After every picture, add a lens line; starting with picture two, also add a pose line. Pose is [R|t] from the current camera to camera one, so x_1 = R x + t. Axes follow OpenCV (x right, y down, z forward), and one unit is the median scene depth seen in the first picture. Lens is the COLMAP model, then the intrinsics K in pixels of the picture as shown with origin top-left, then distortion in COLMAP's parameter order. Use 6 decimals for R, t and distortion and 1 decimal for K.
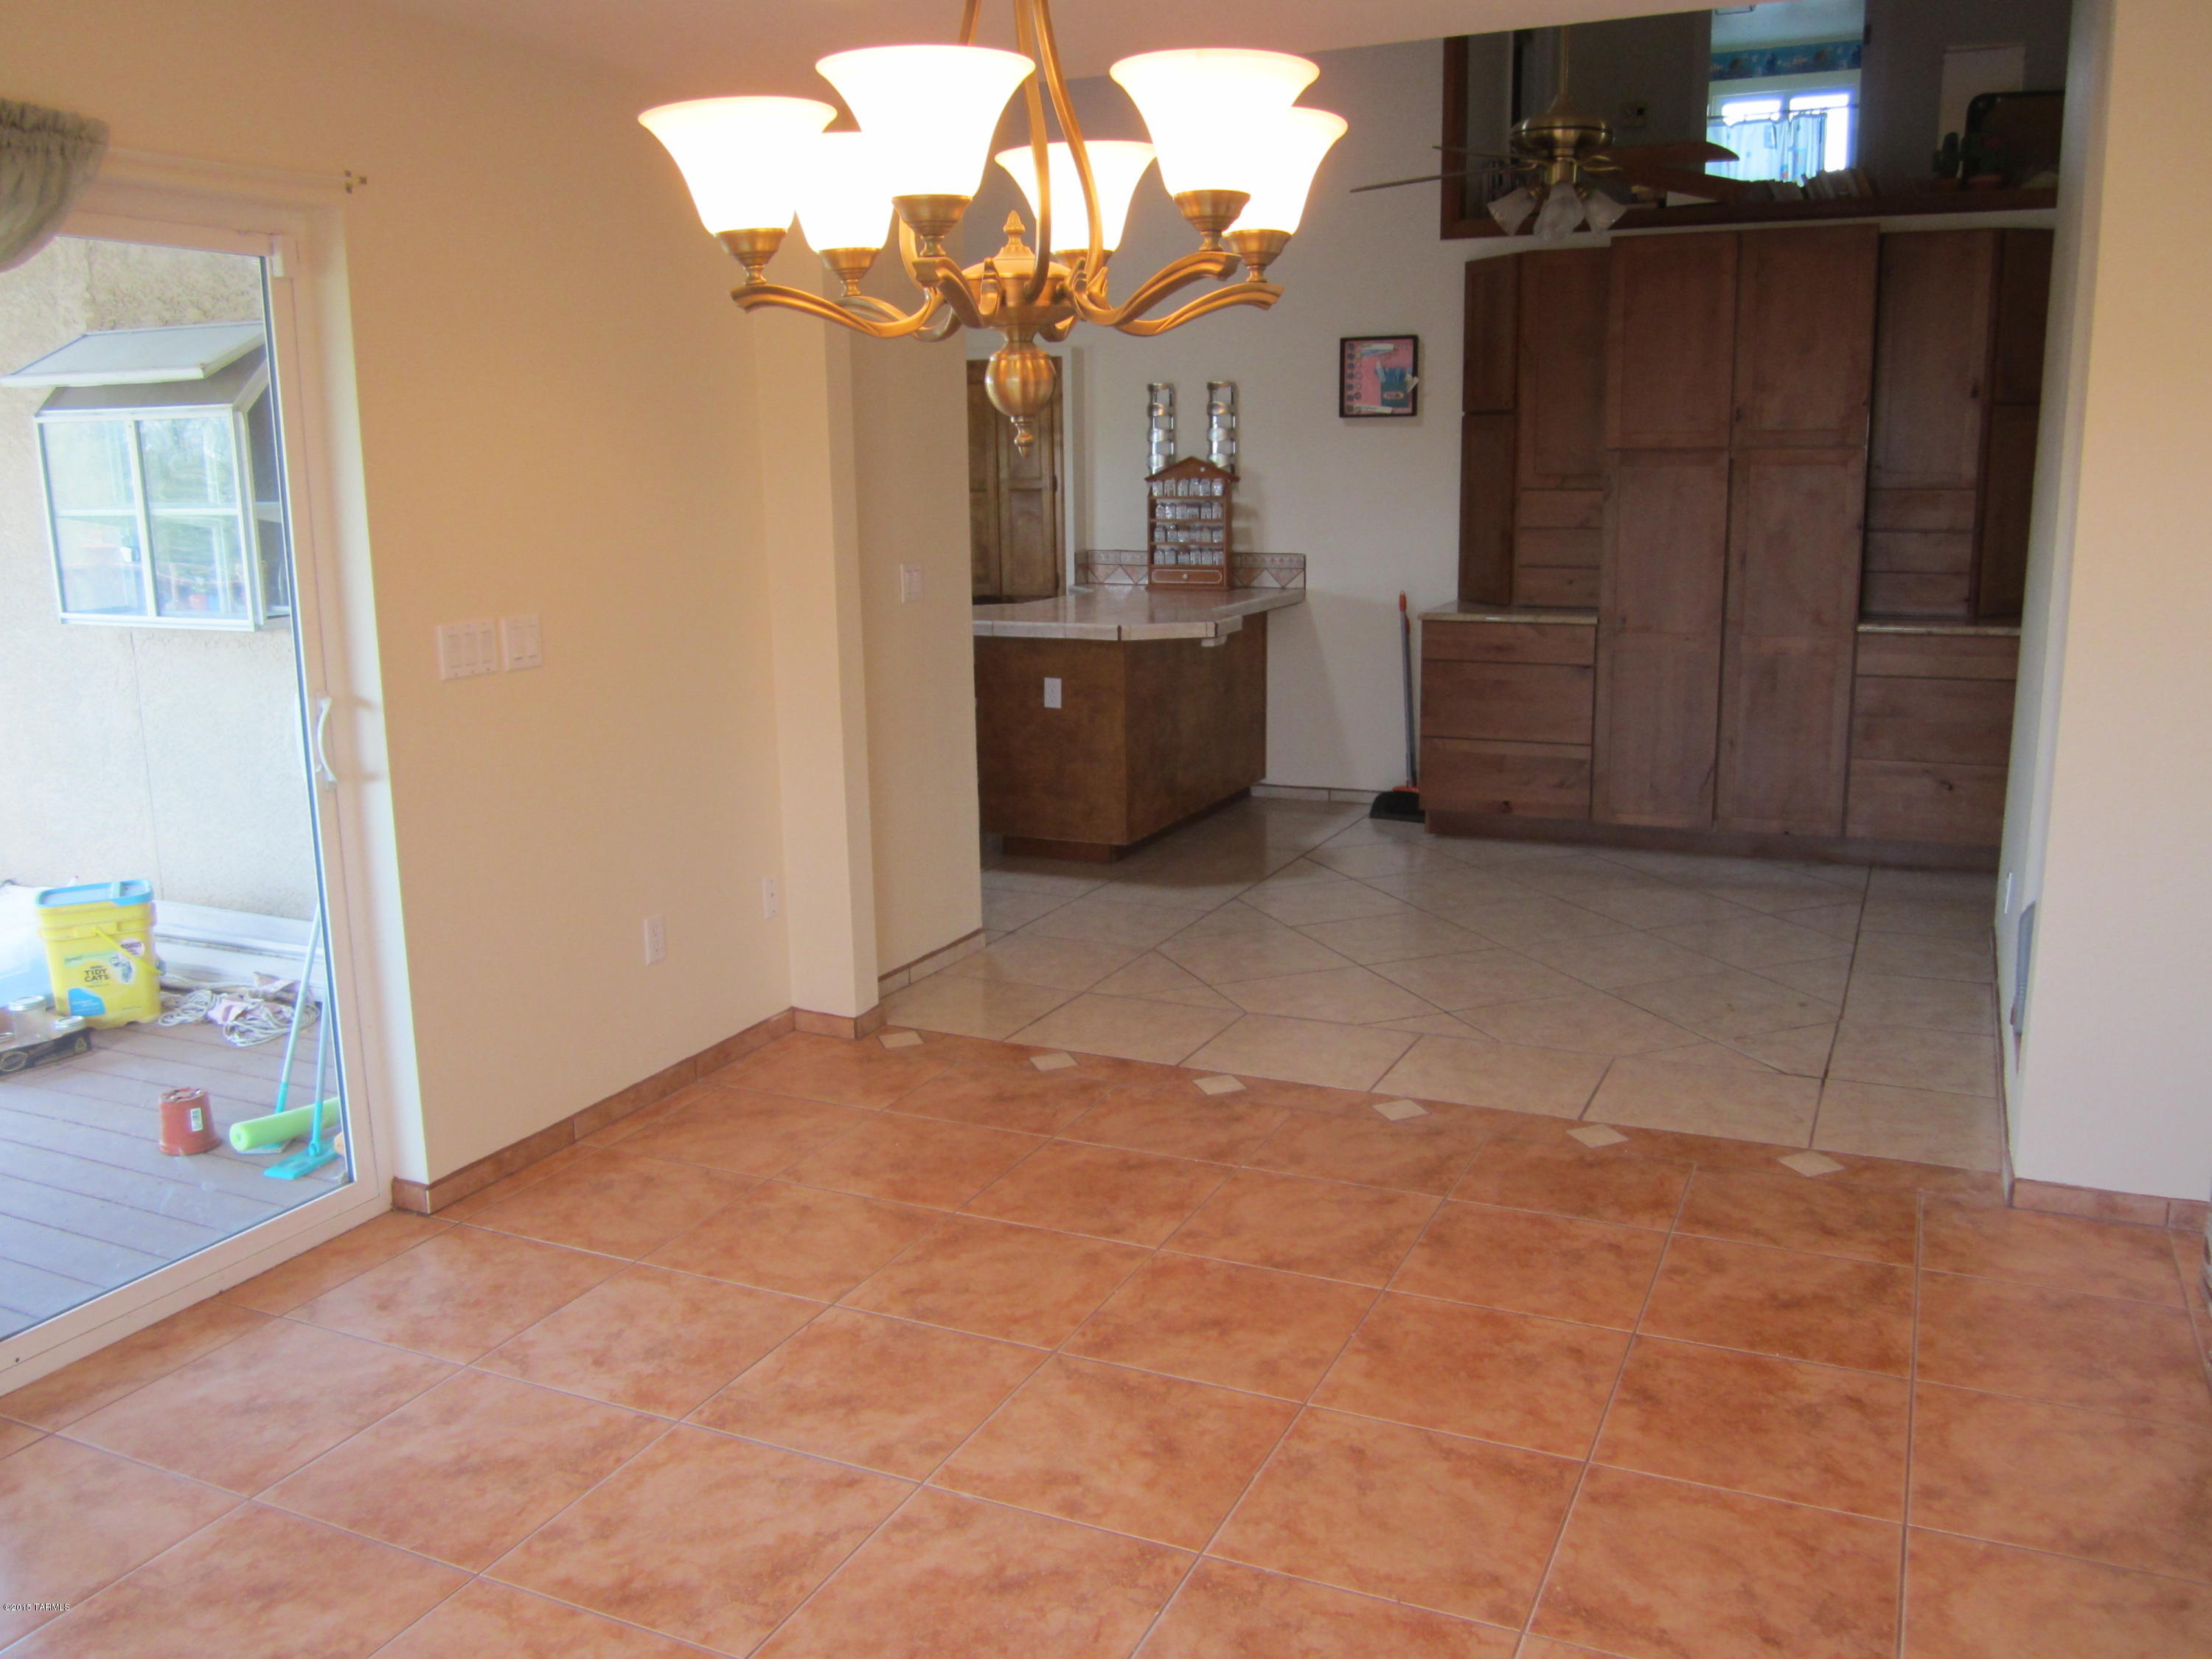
lens RADIAL K [[1836.5, 0, 1113.2], [0, 1836.5, 836.9], [0, 0, 1]] dist [-0.047915, 0.023261]
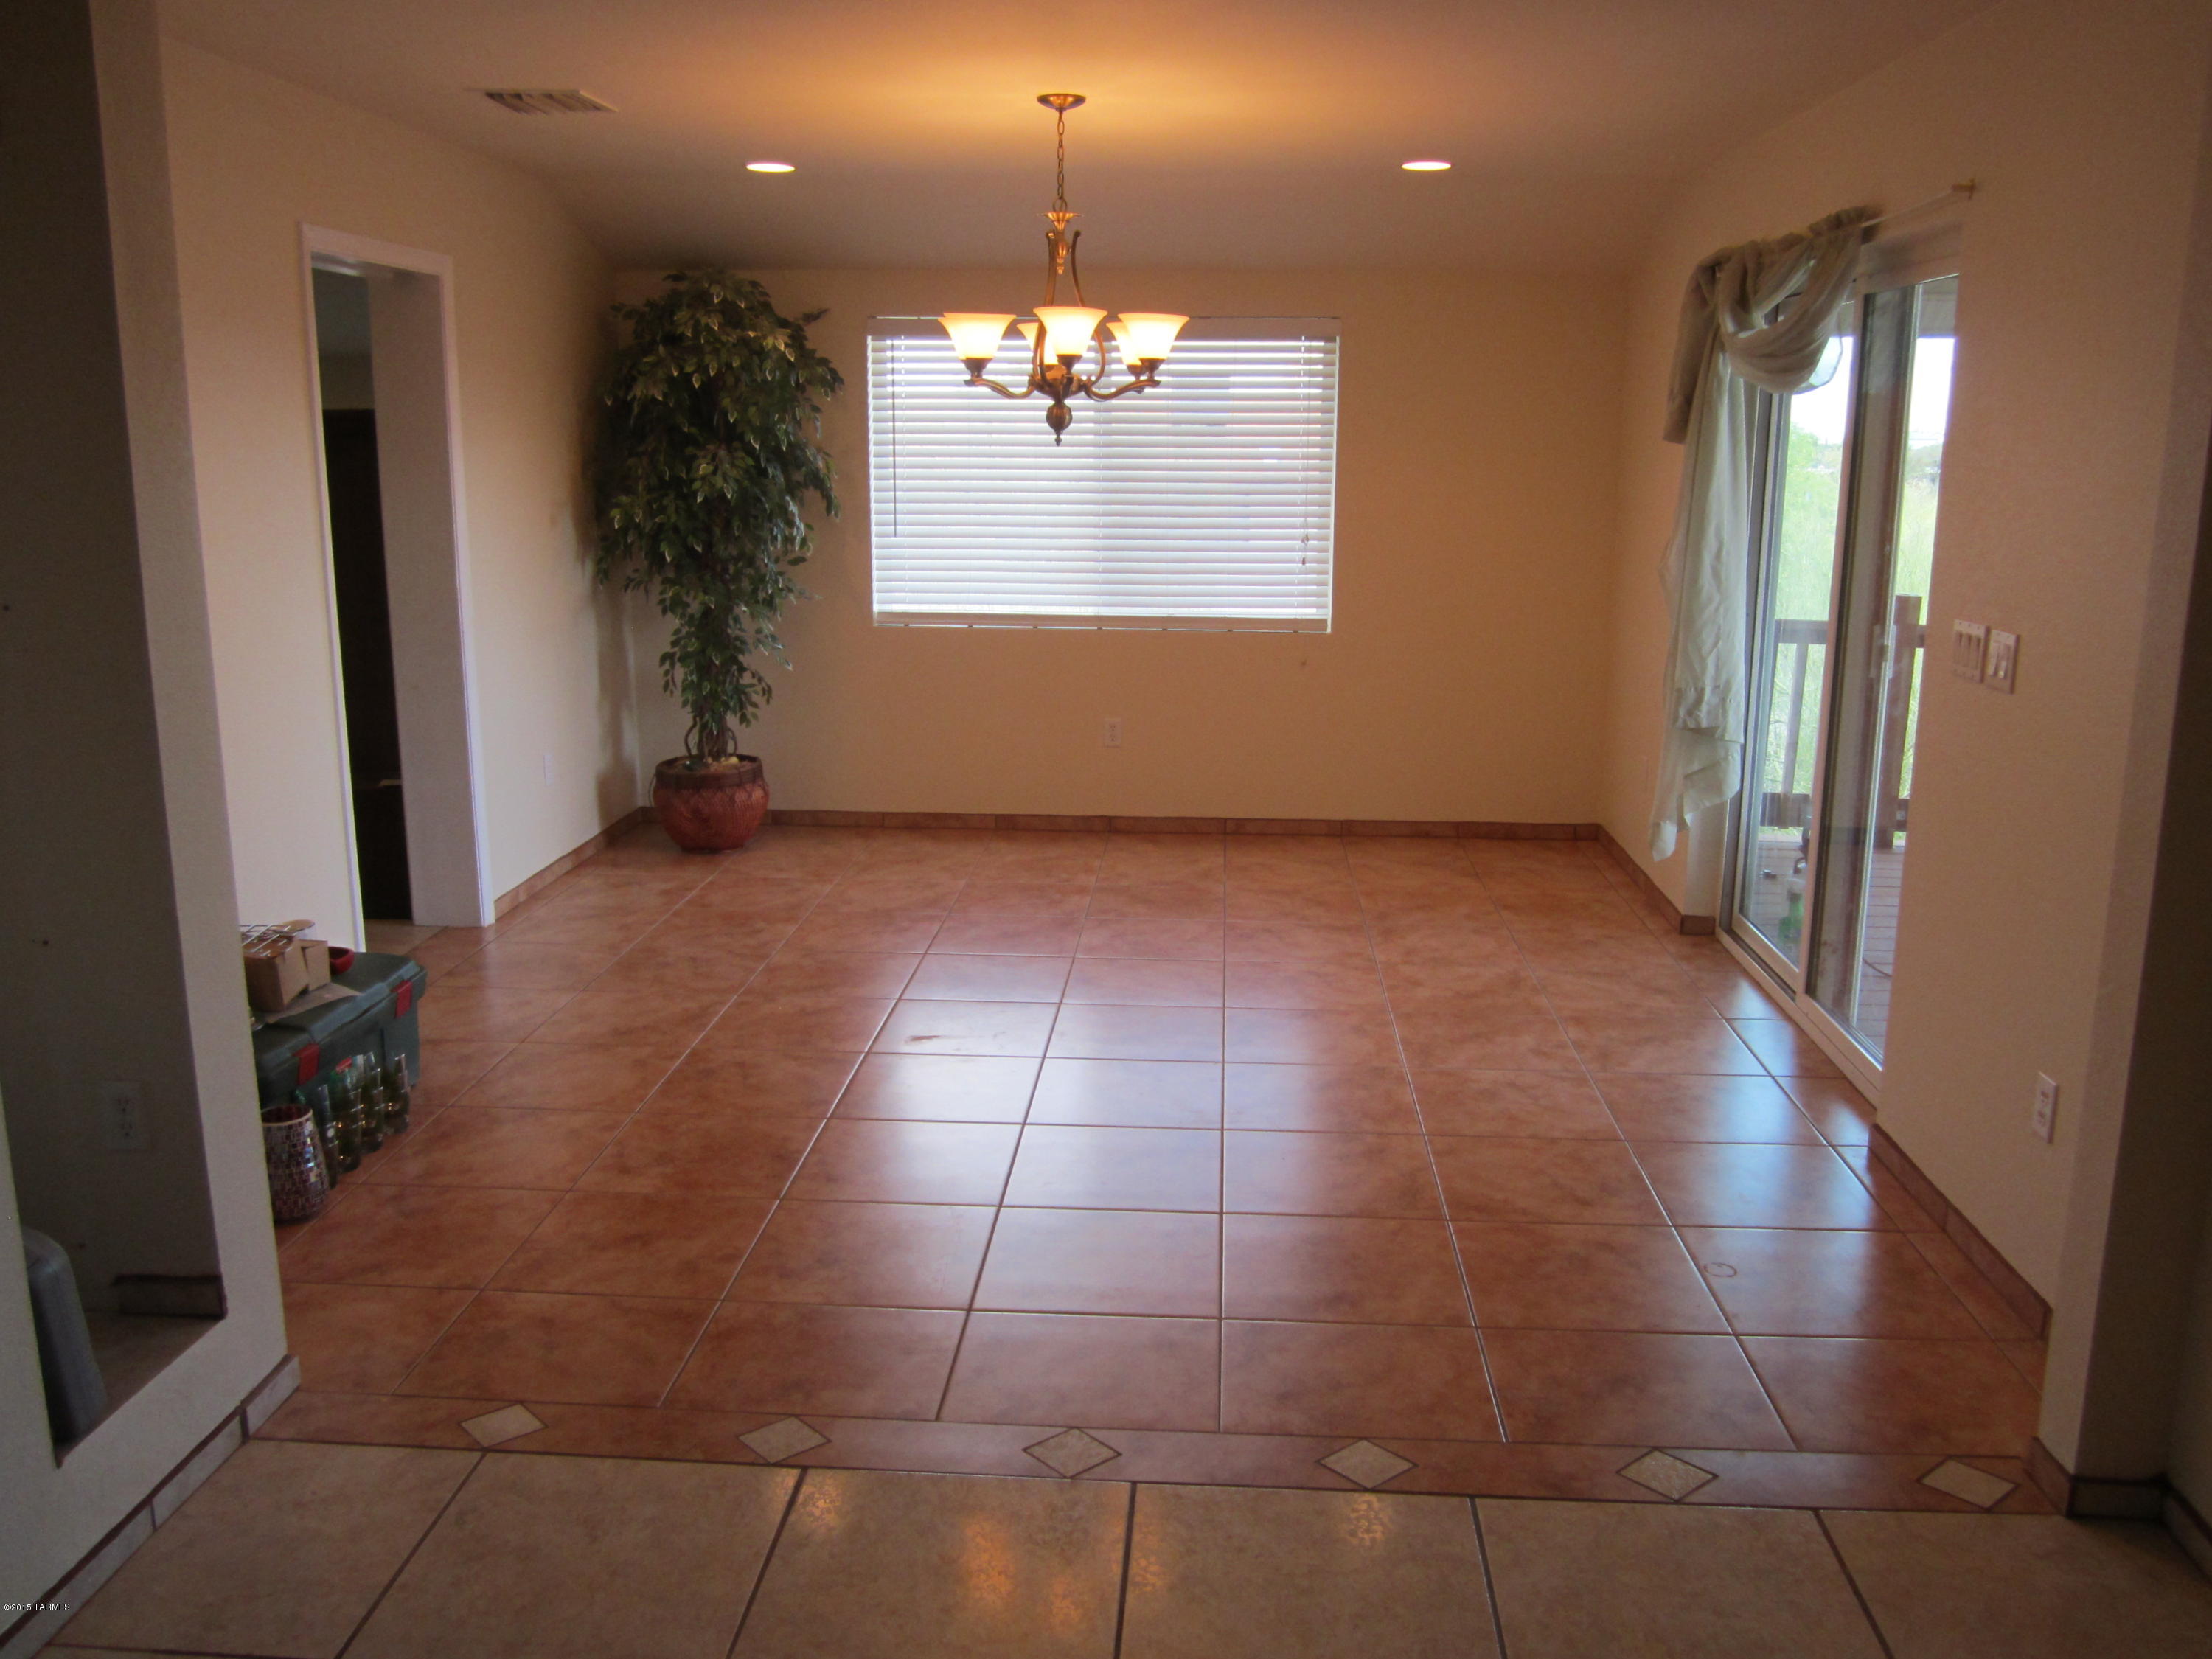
lens RADIAL K [[1836.5, 0, 1114.8], [0, 1836.5, 825.5], [0, 0, 1]] dist [-0.047915, 0.023261]
pose [[-0.935970, 0.080854, -0.342671, 0.489670], [-0.066959, 0.914634, 0.398700, -0.452701], [0.345655, 0.396116, -0.850655, 2.067047]]
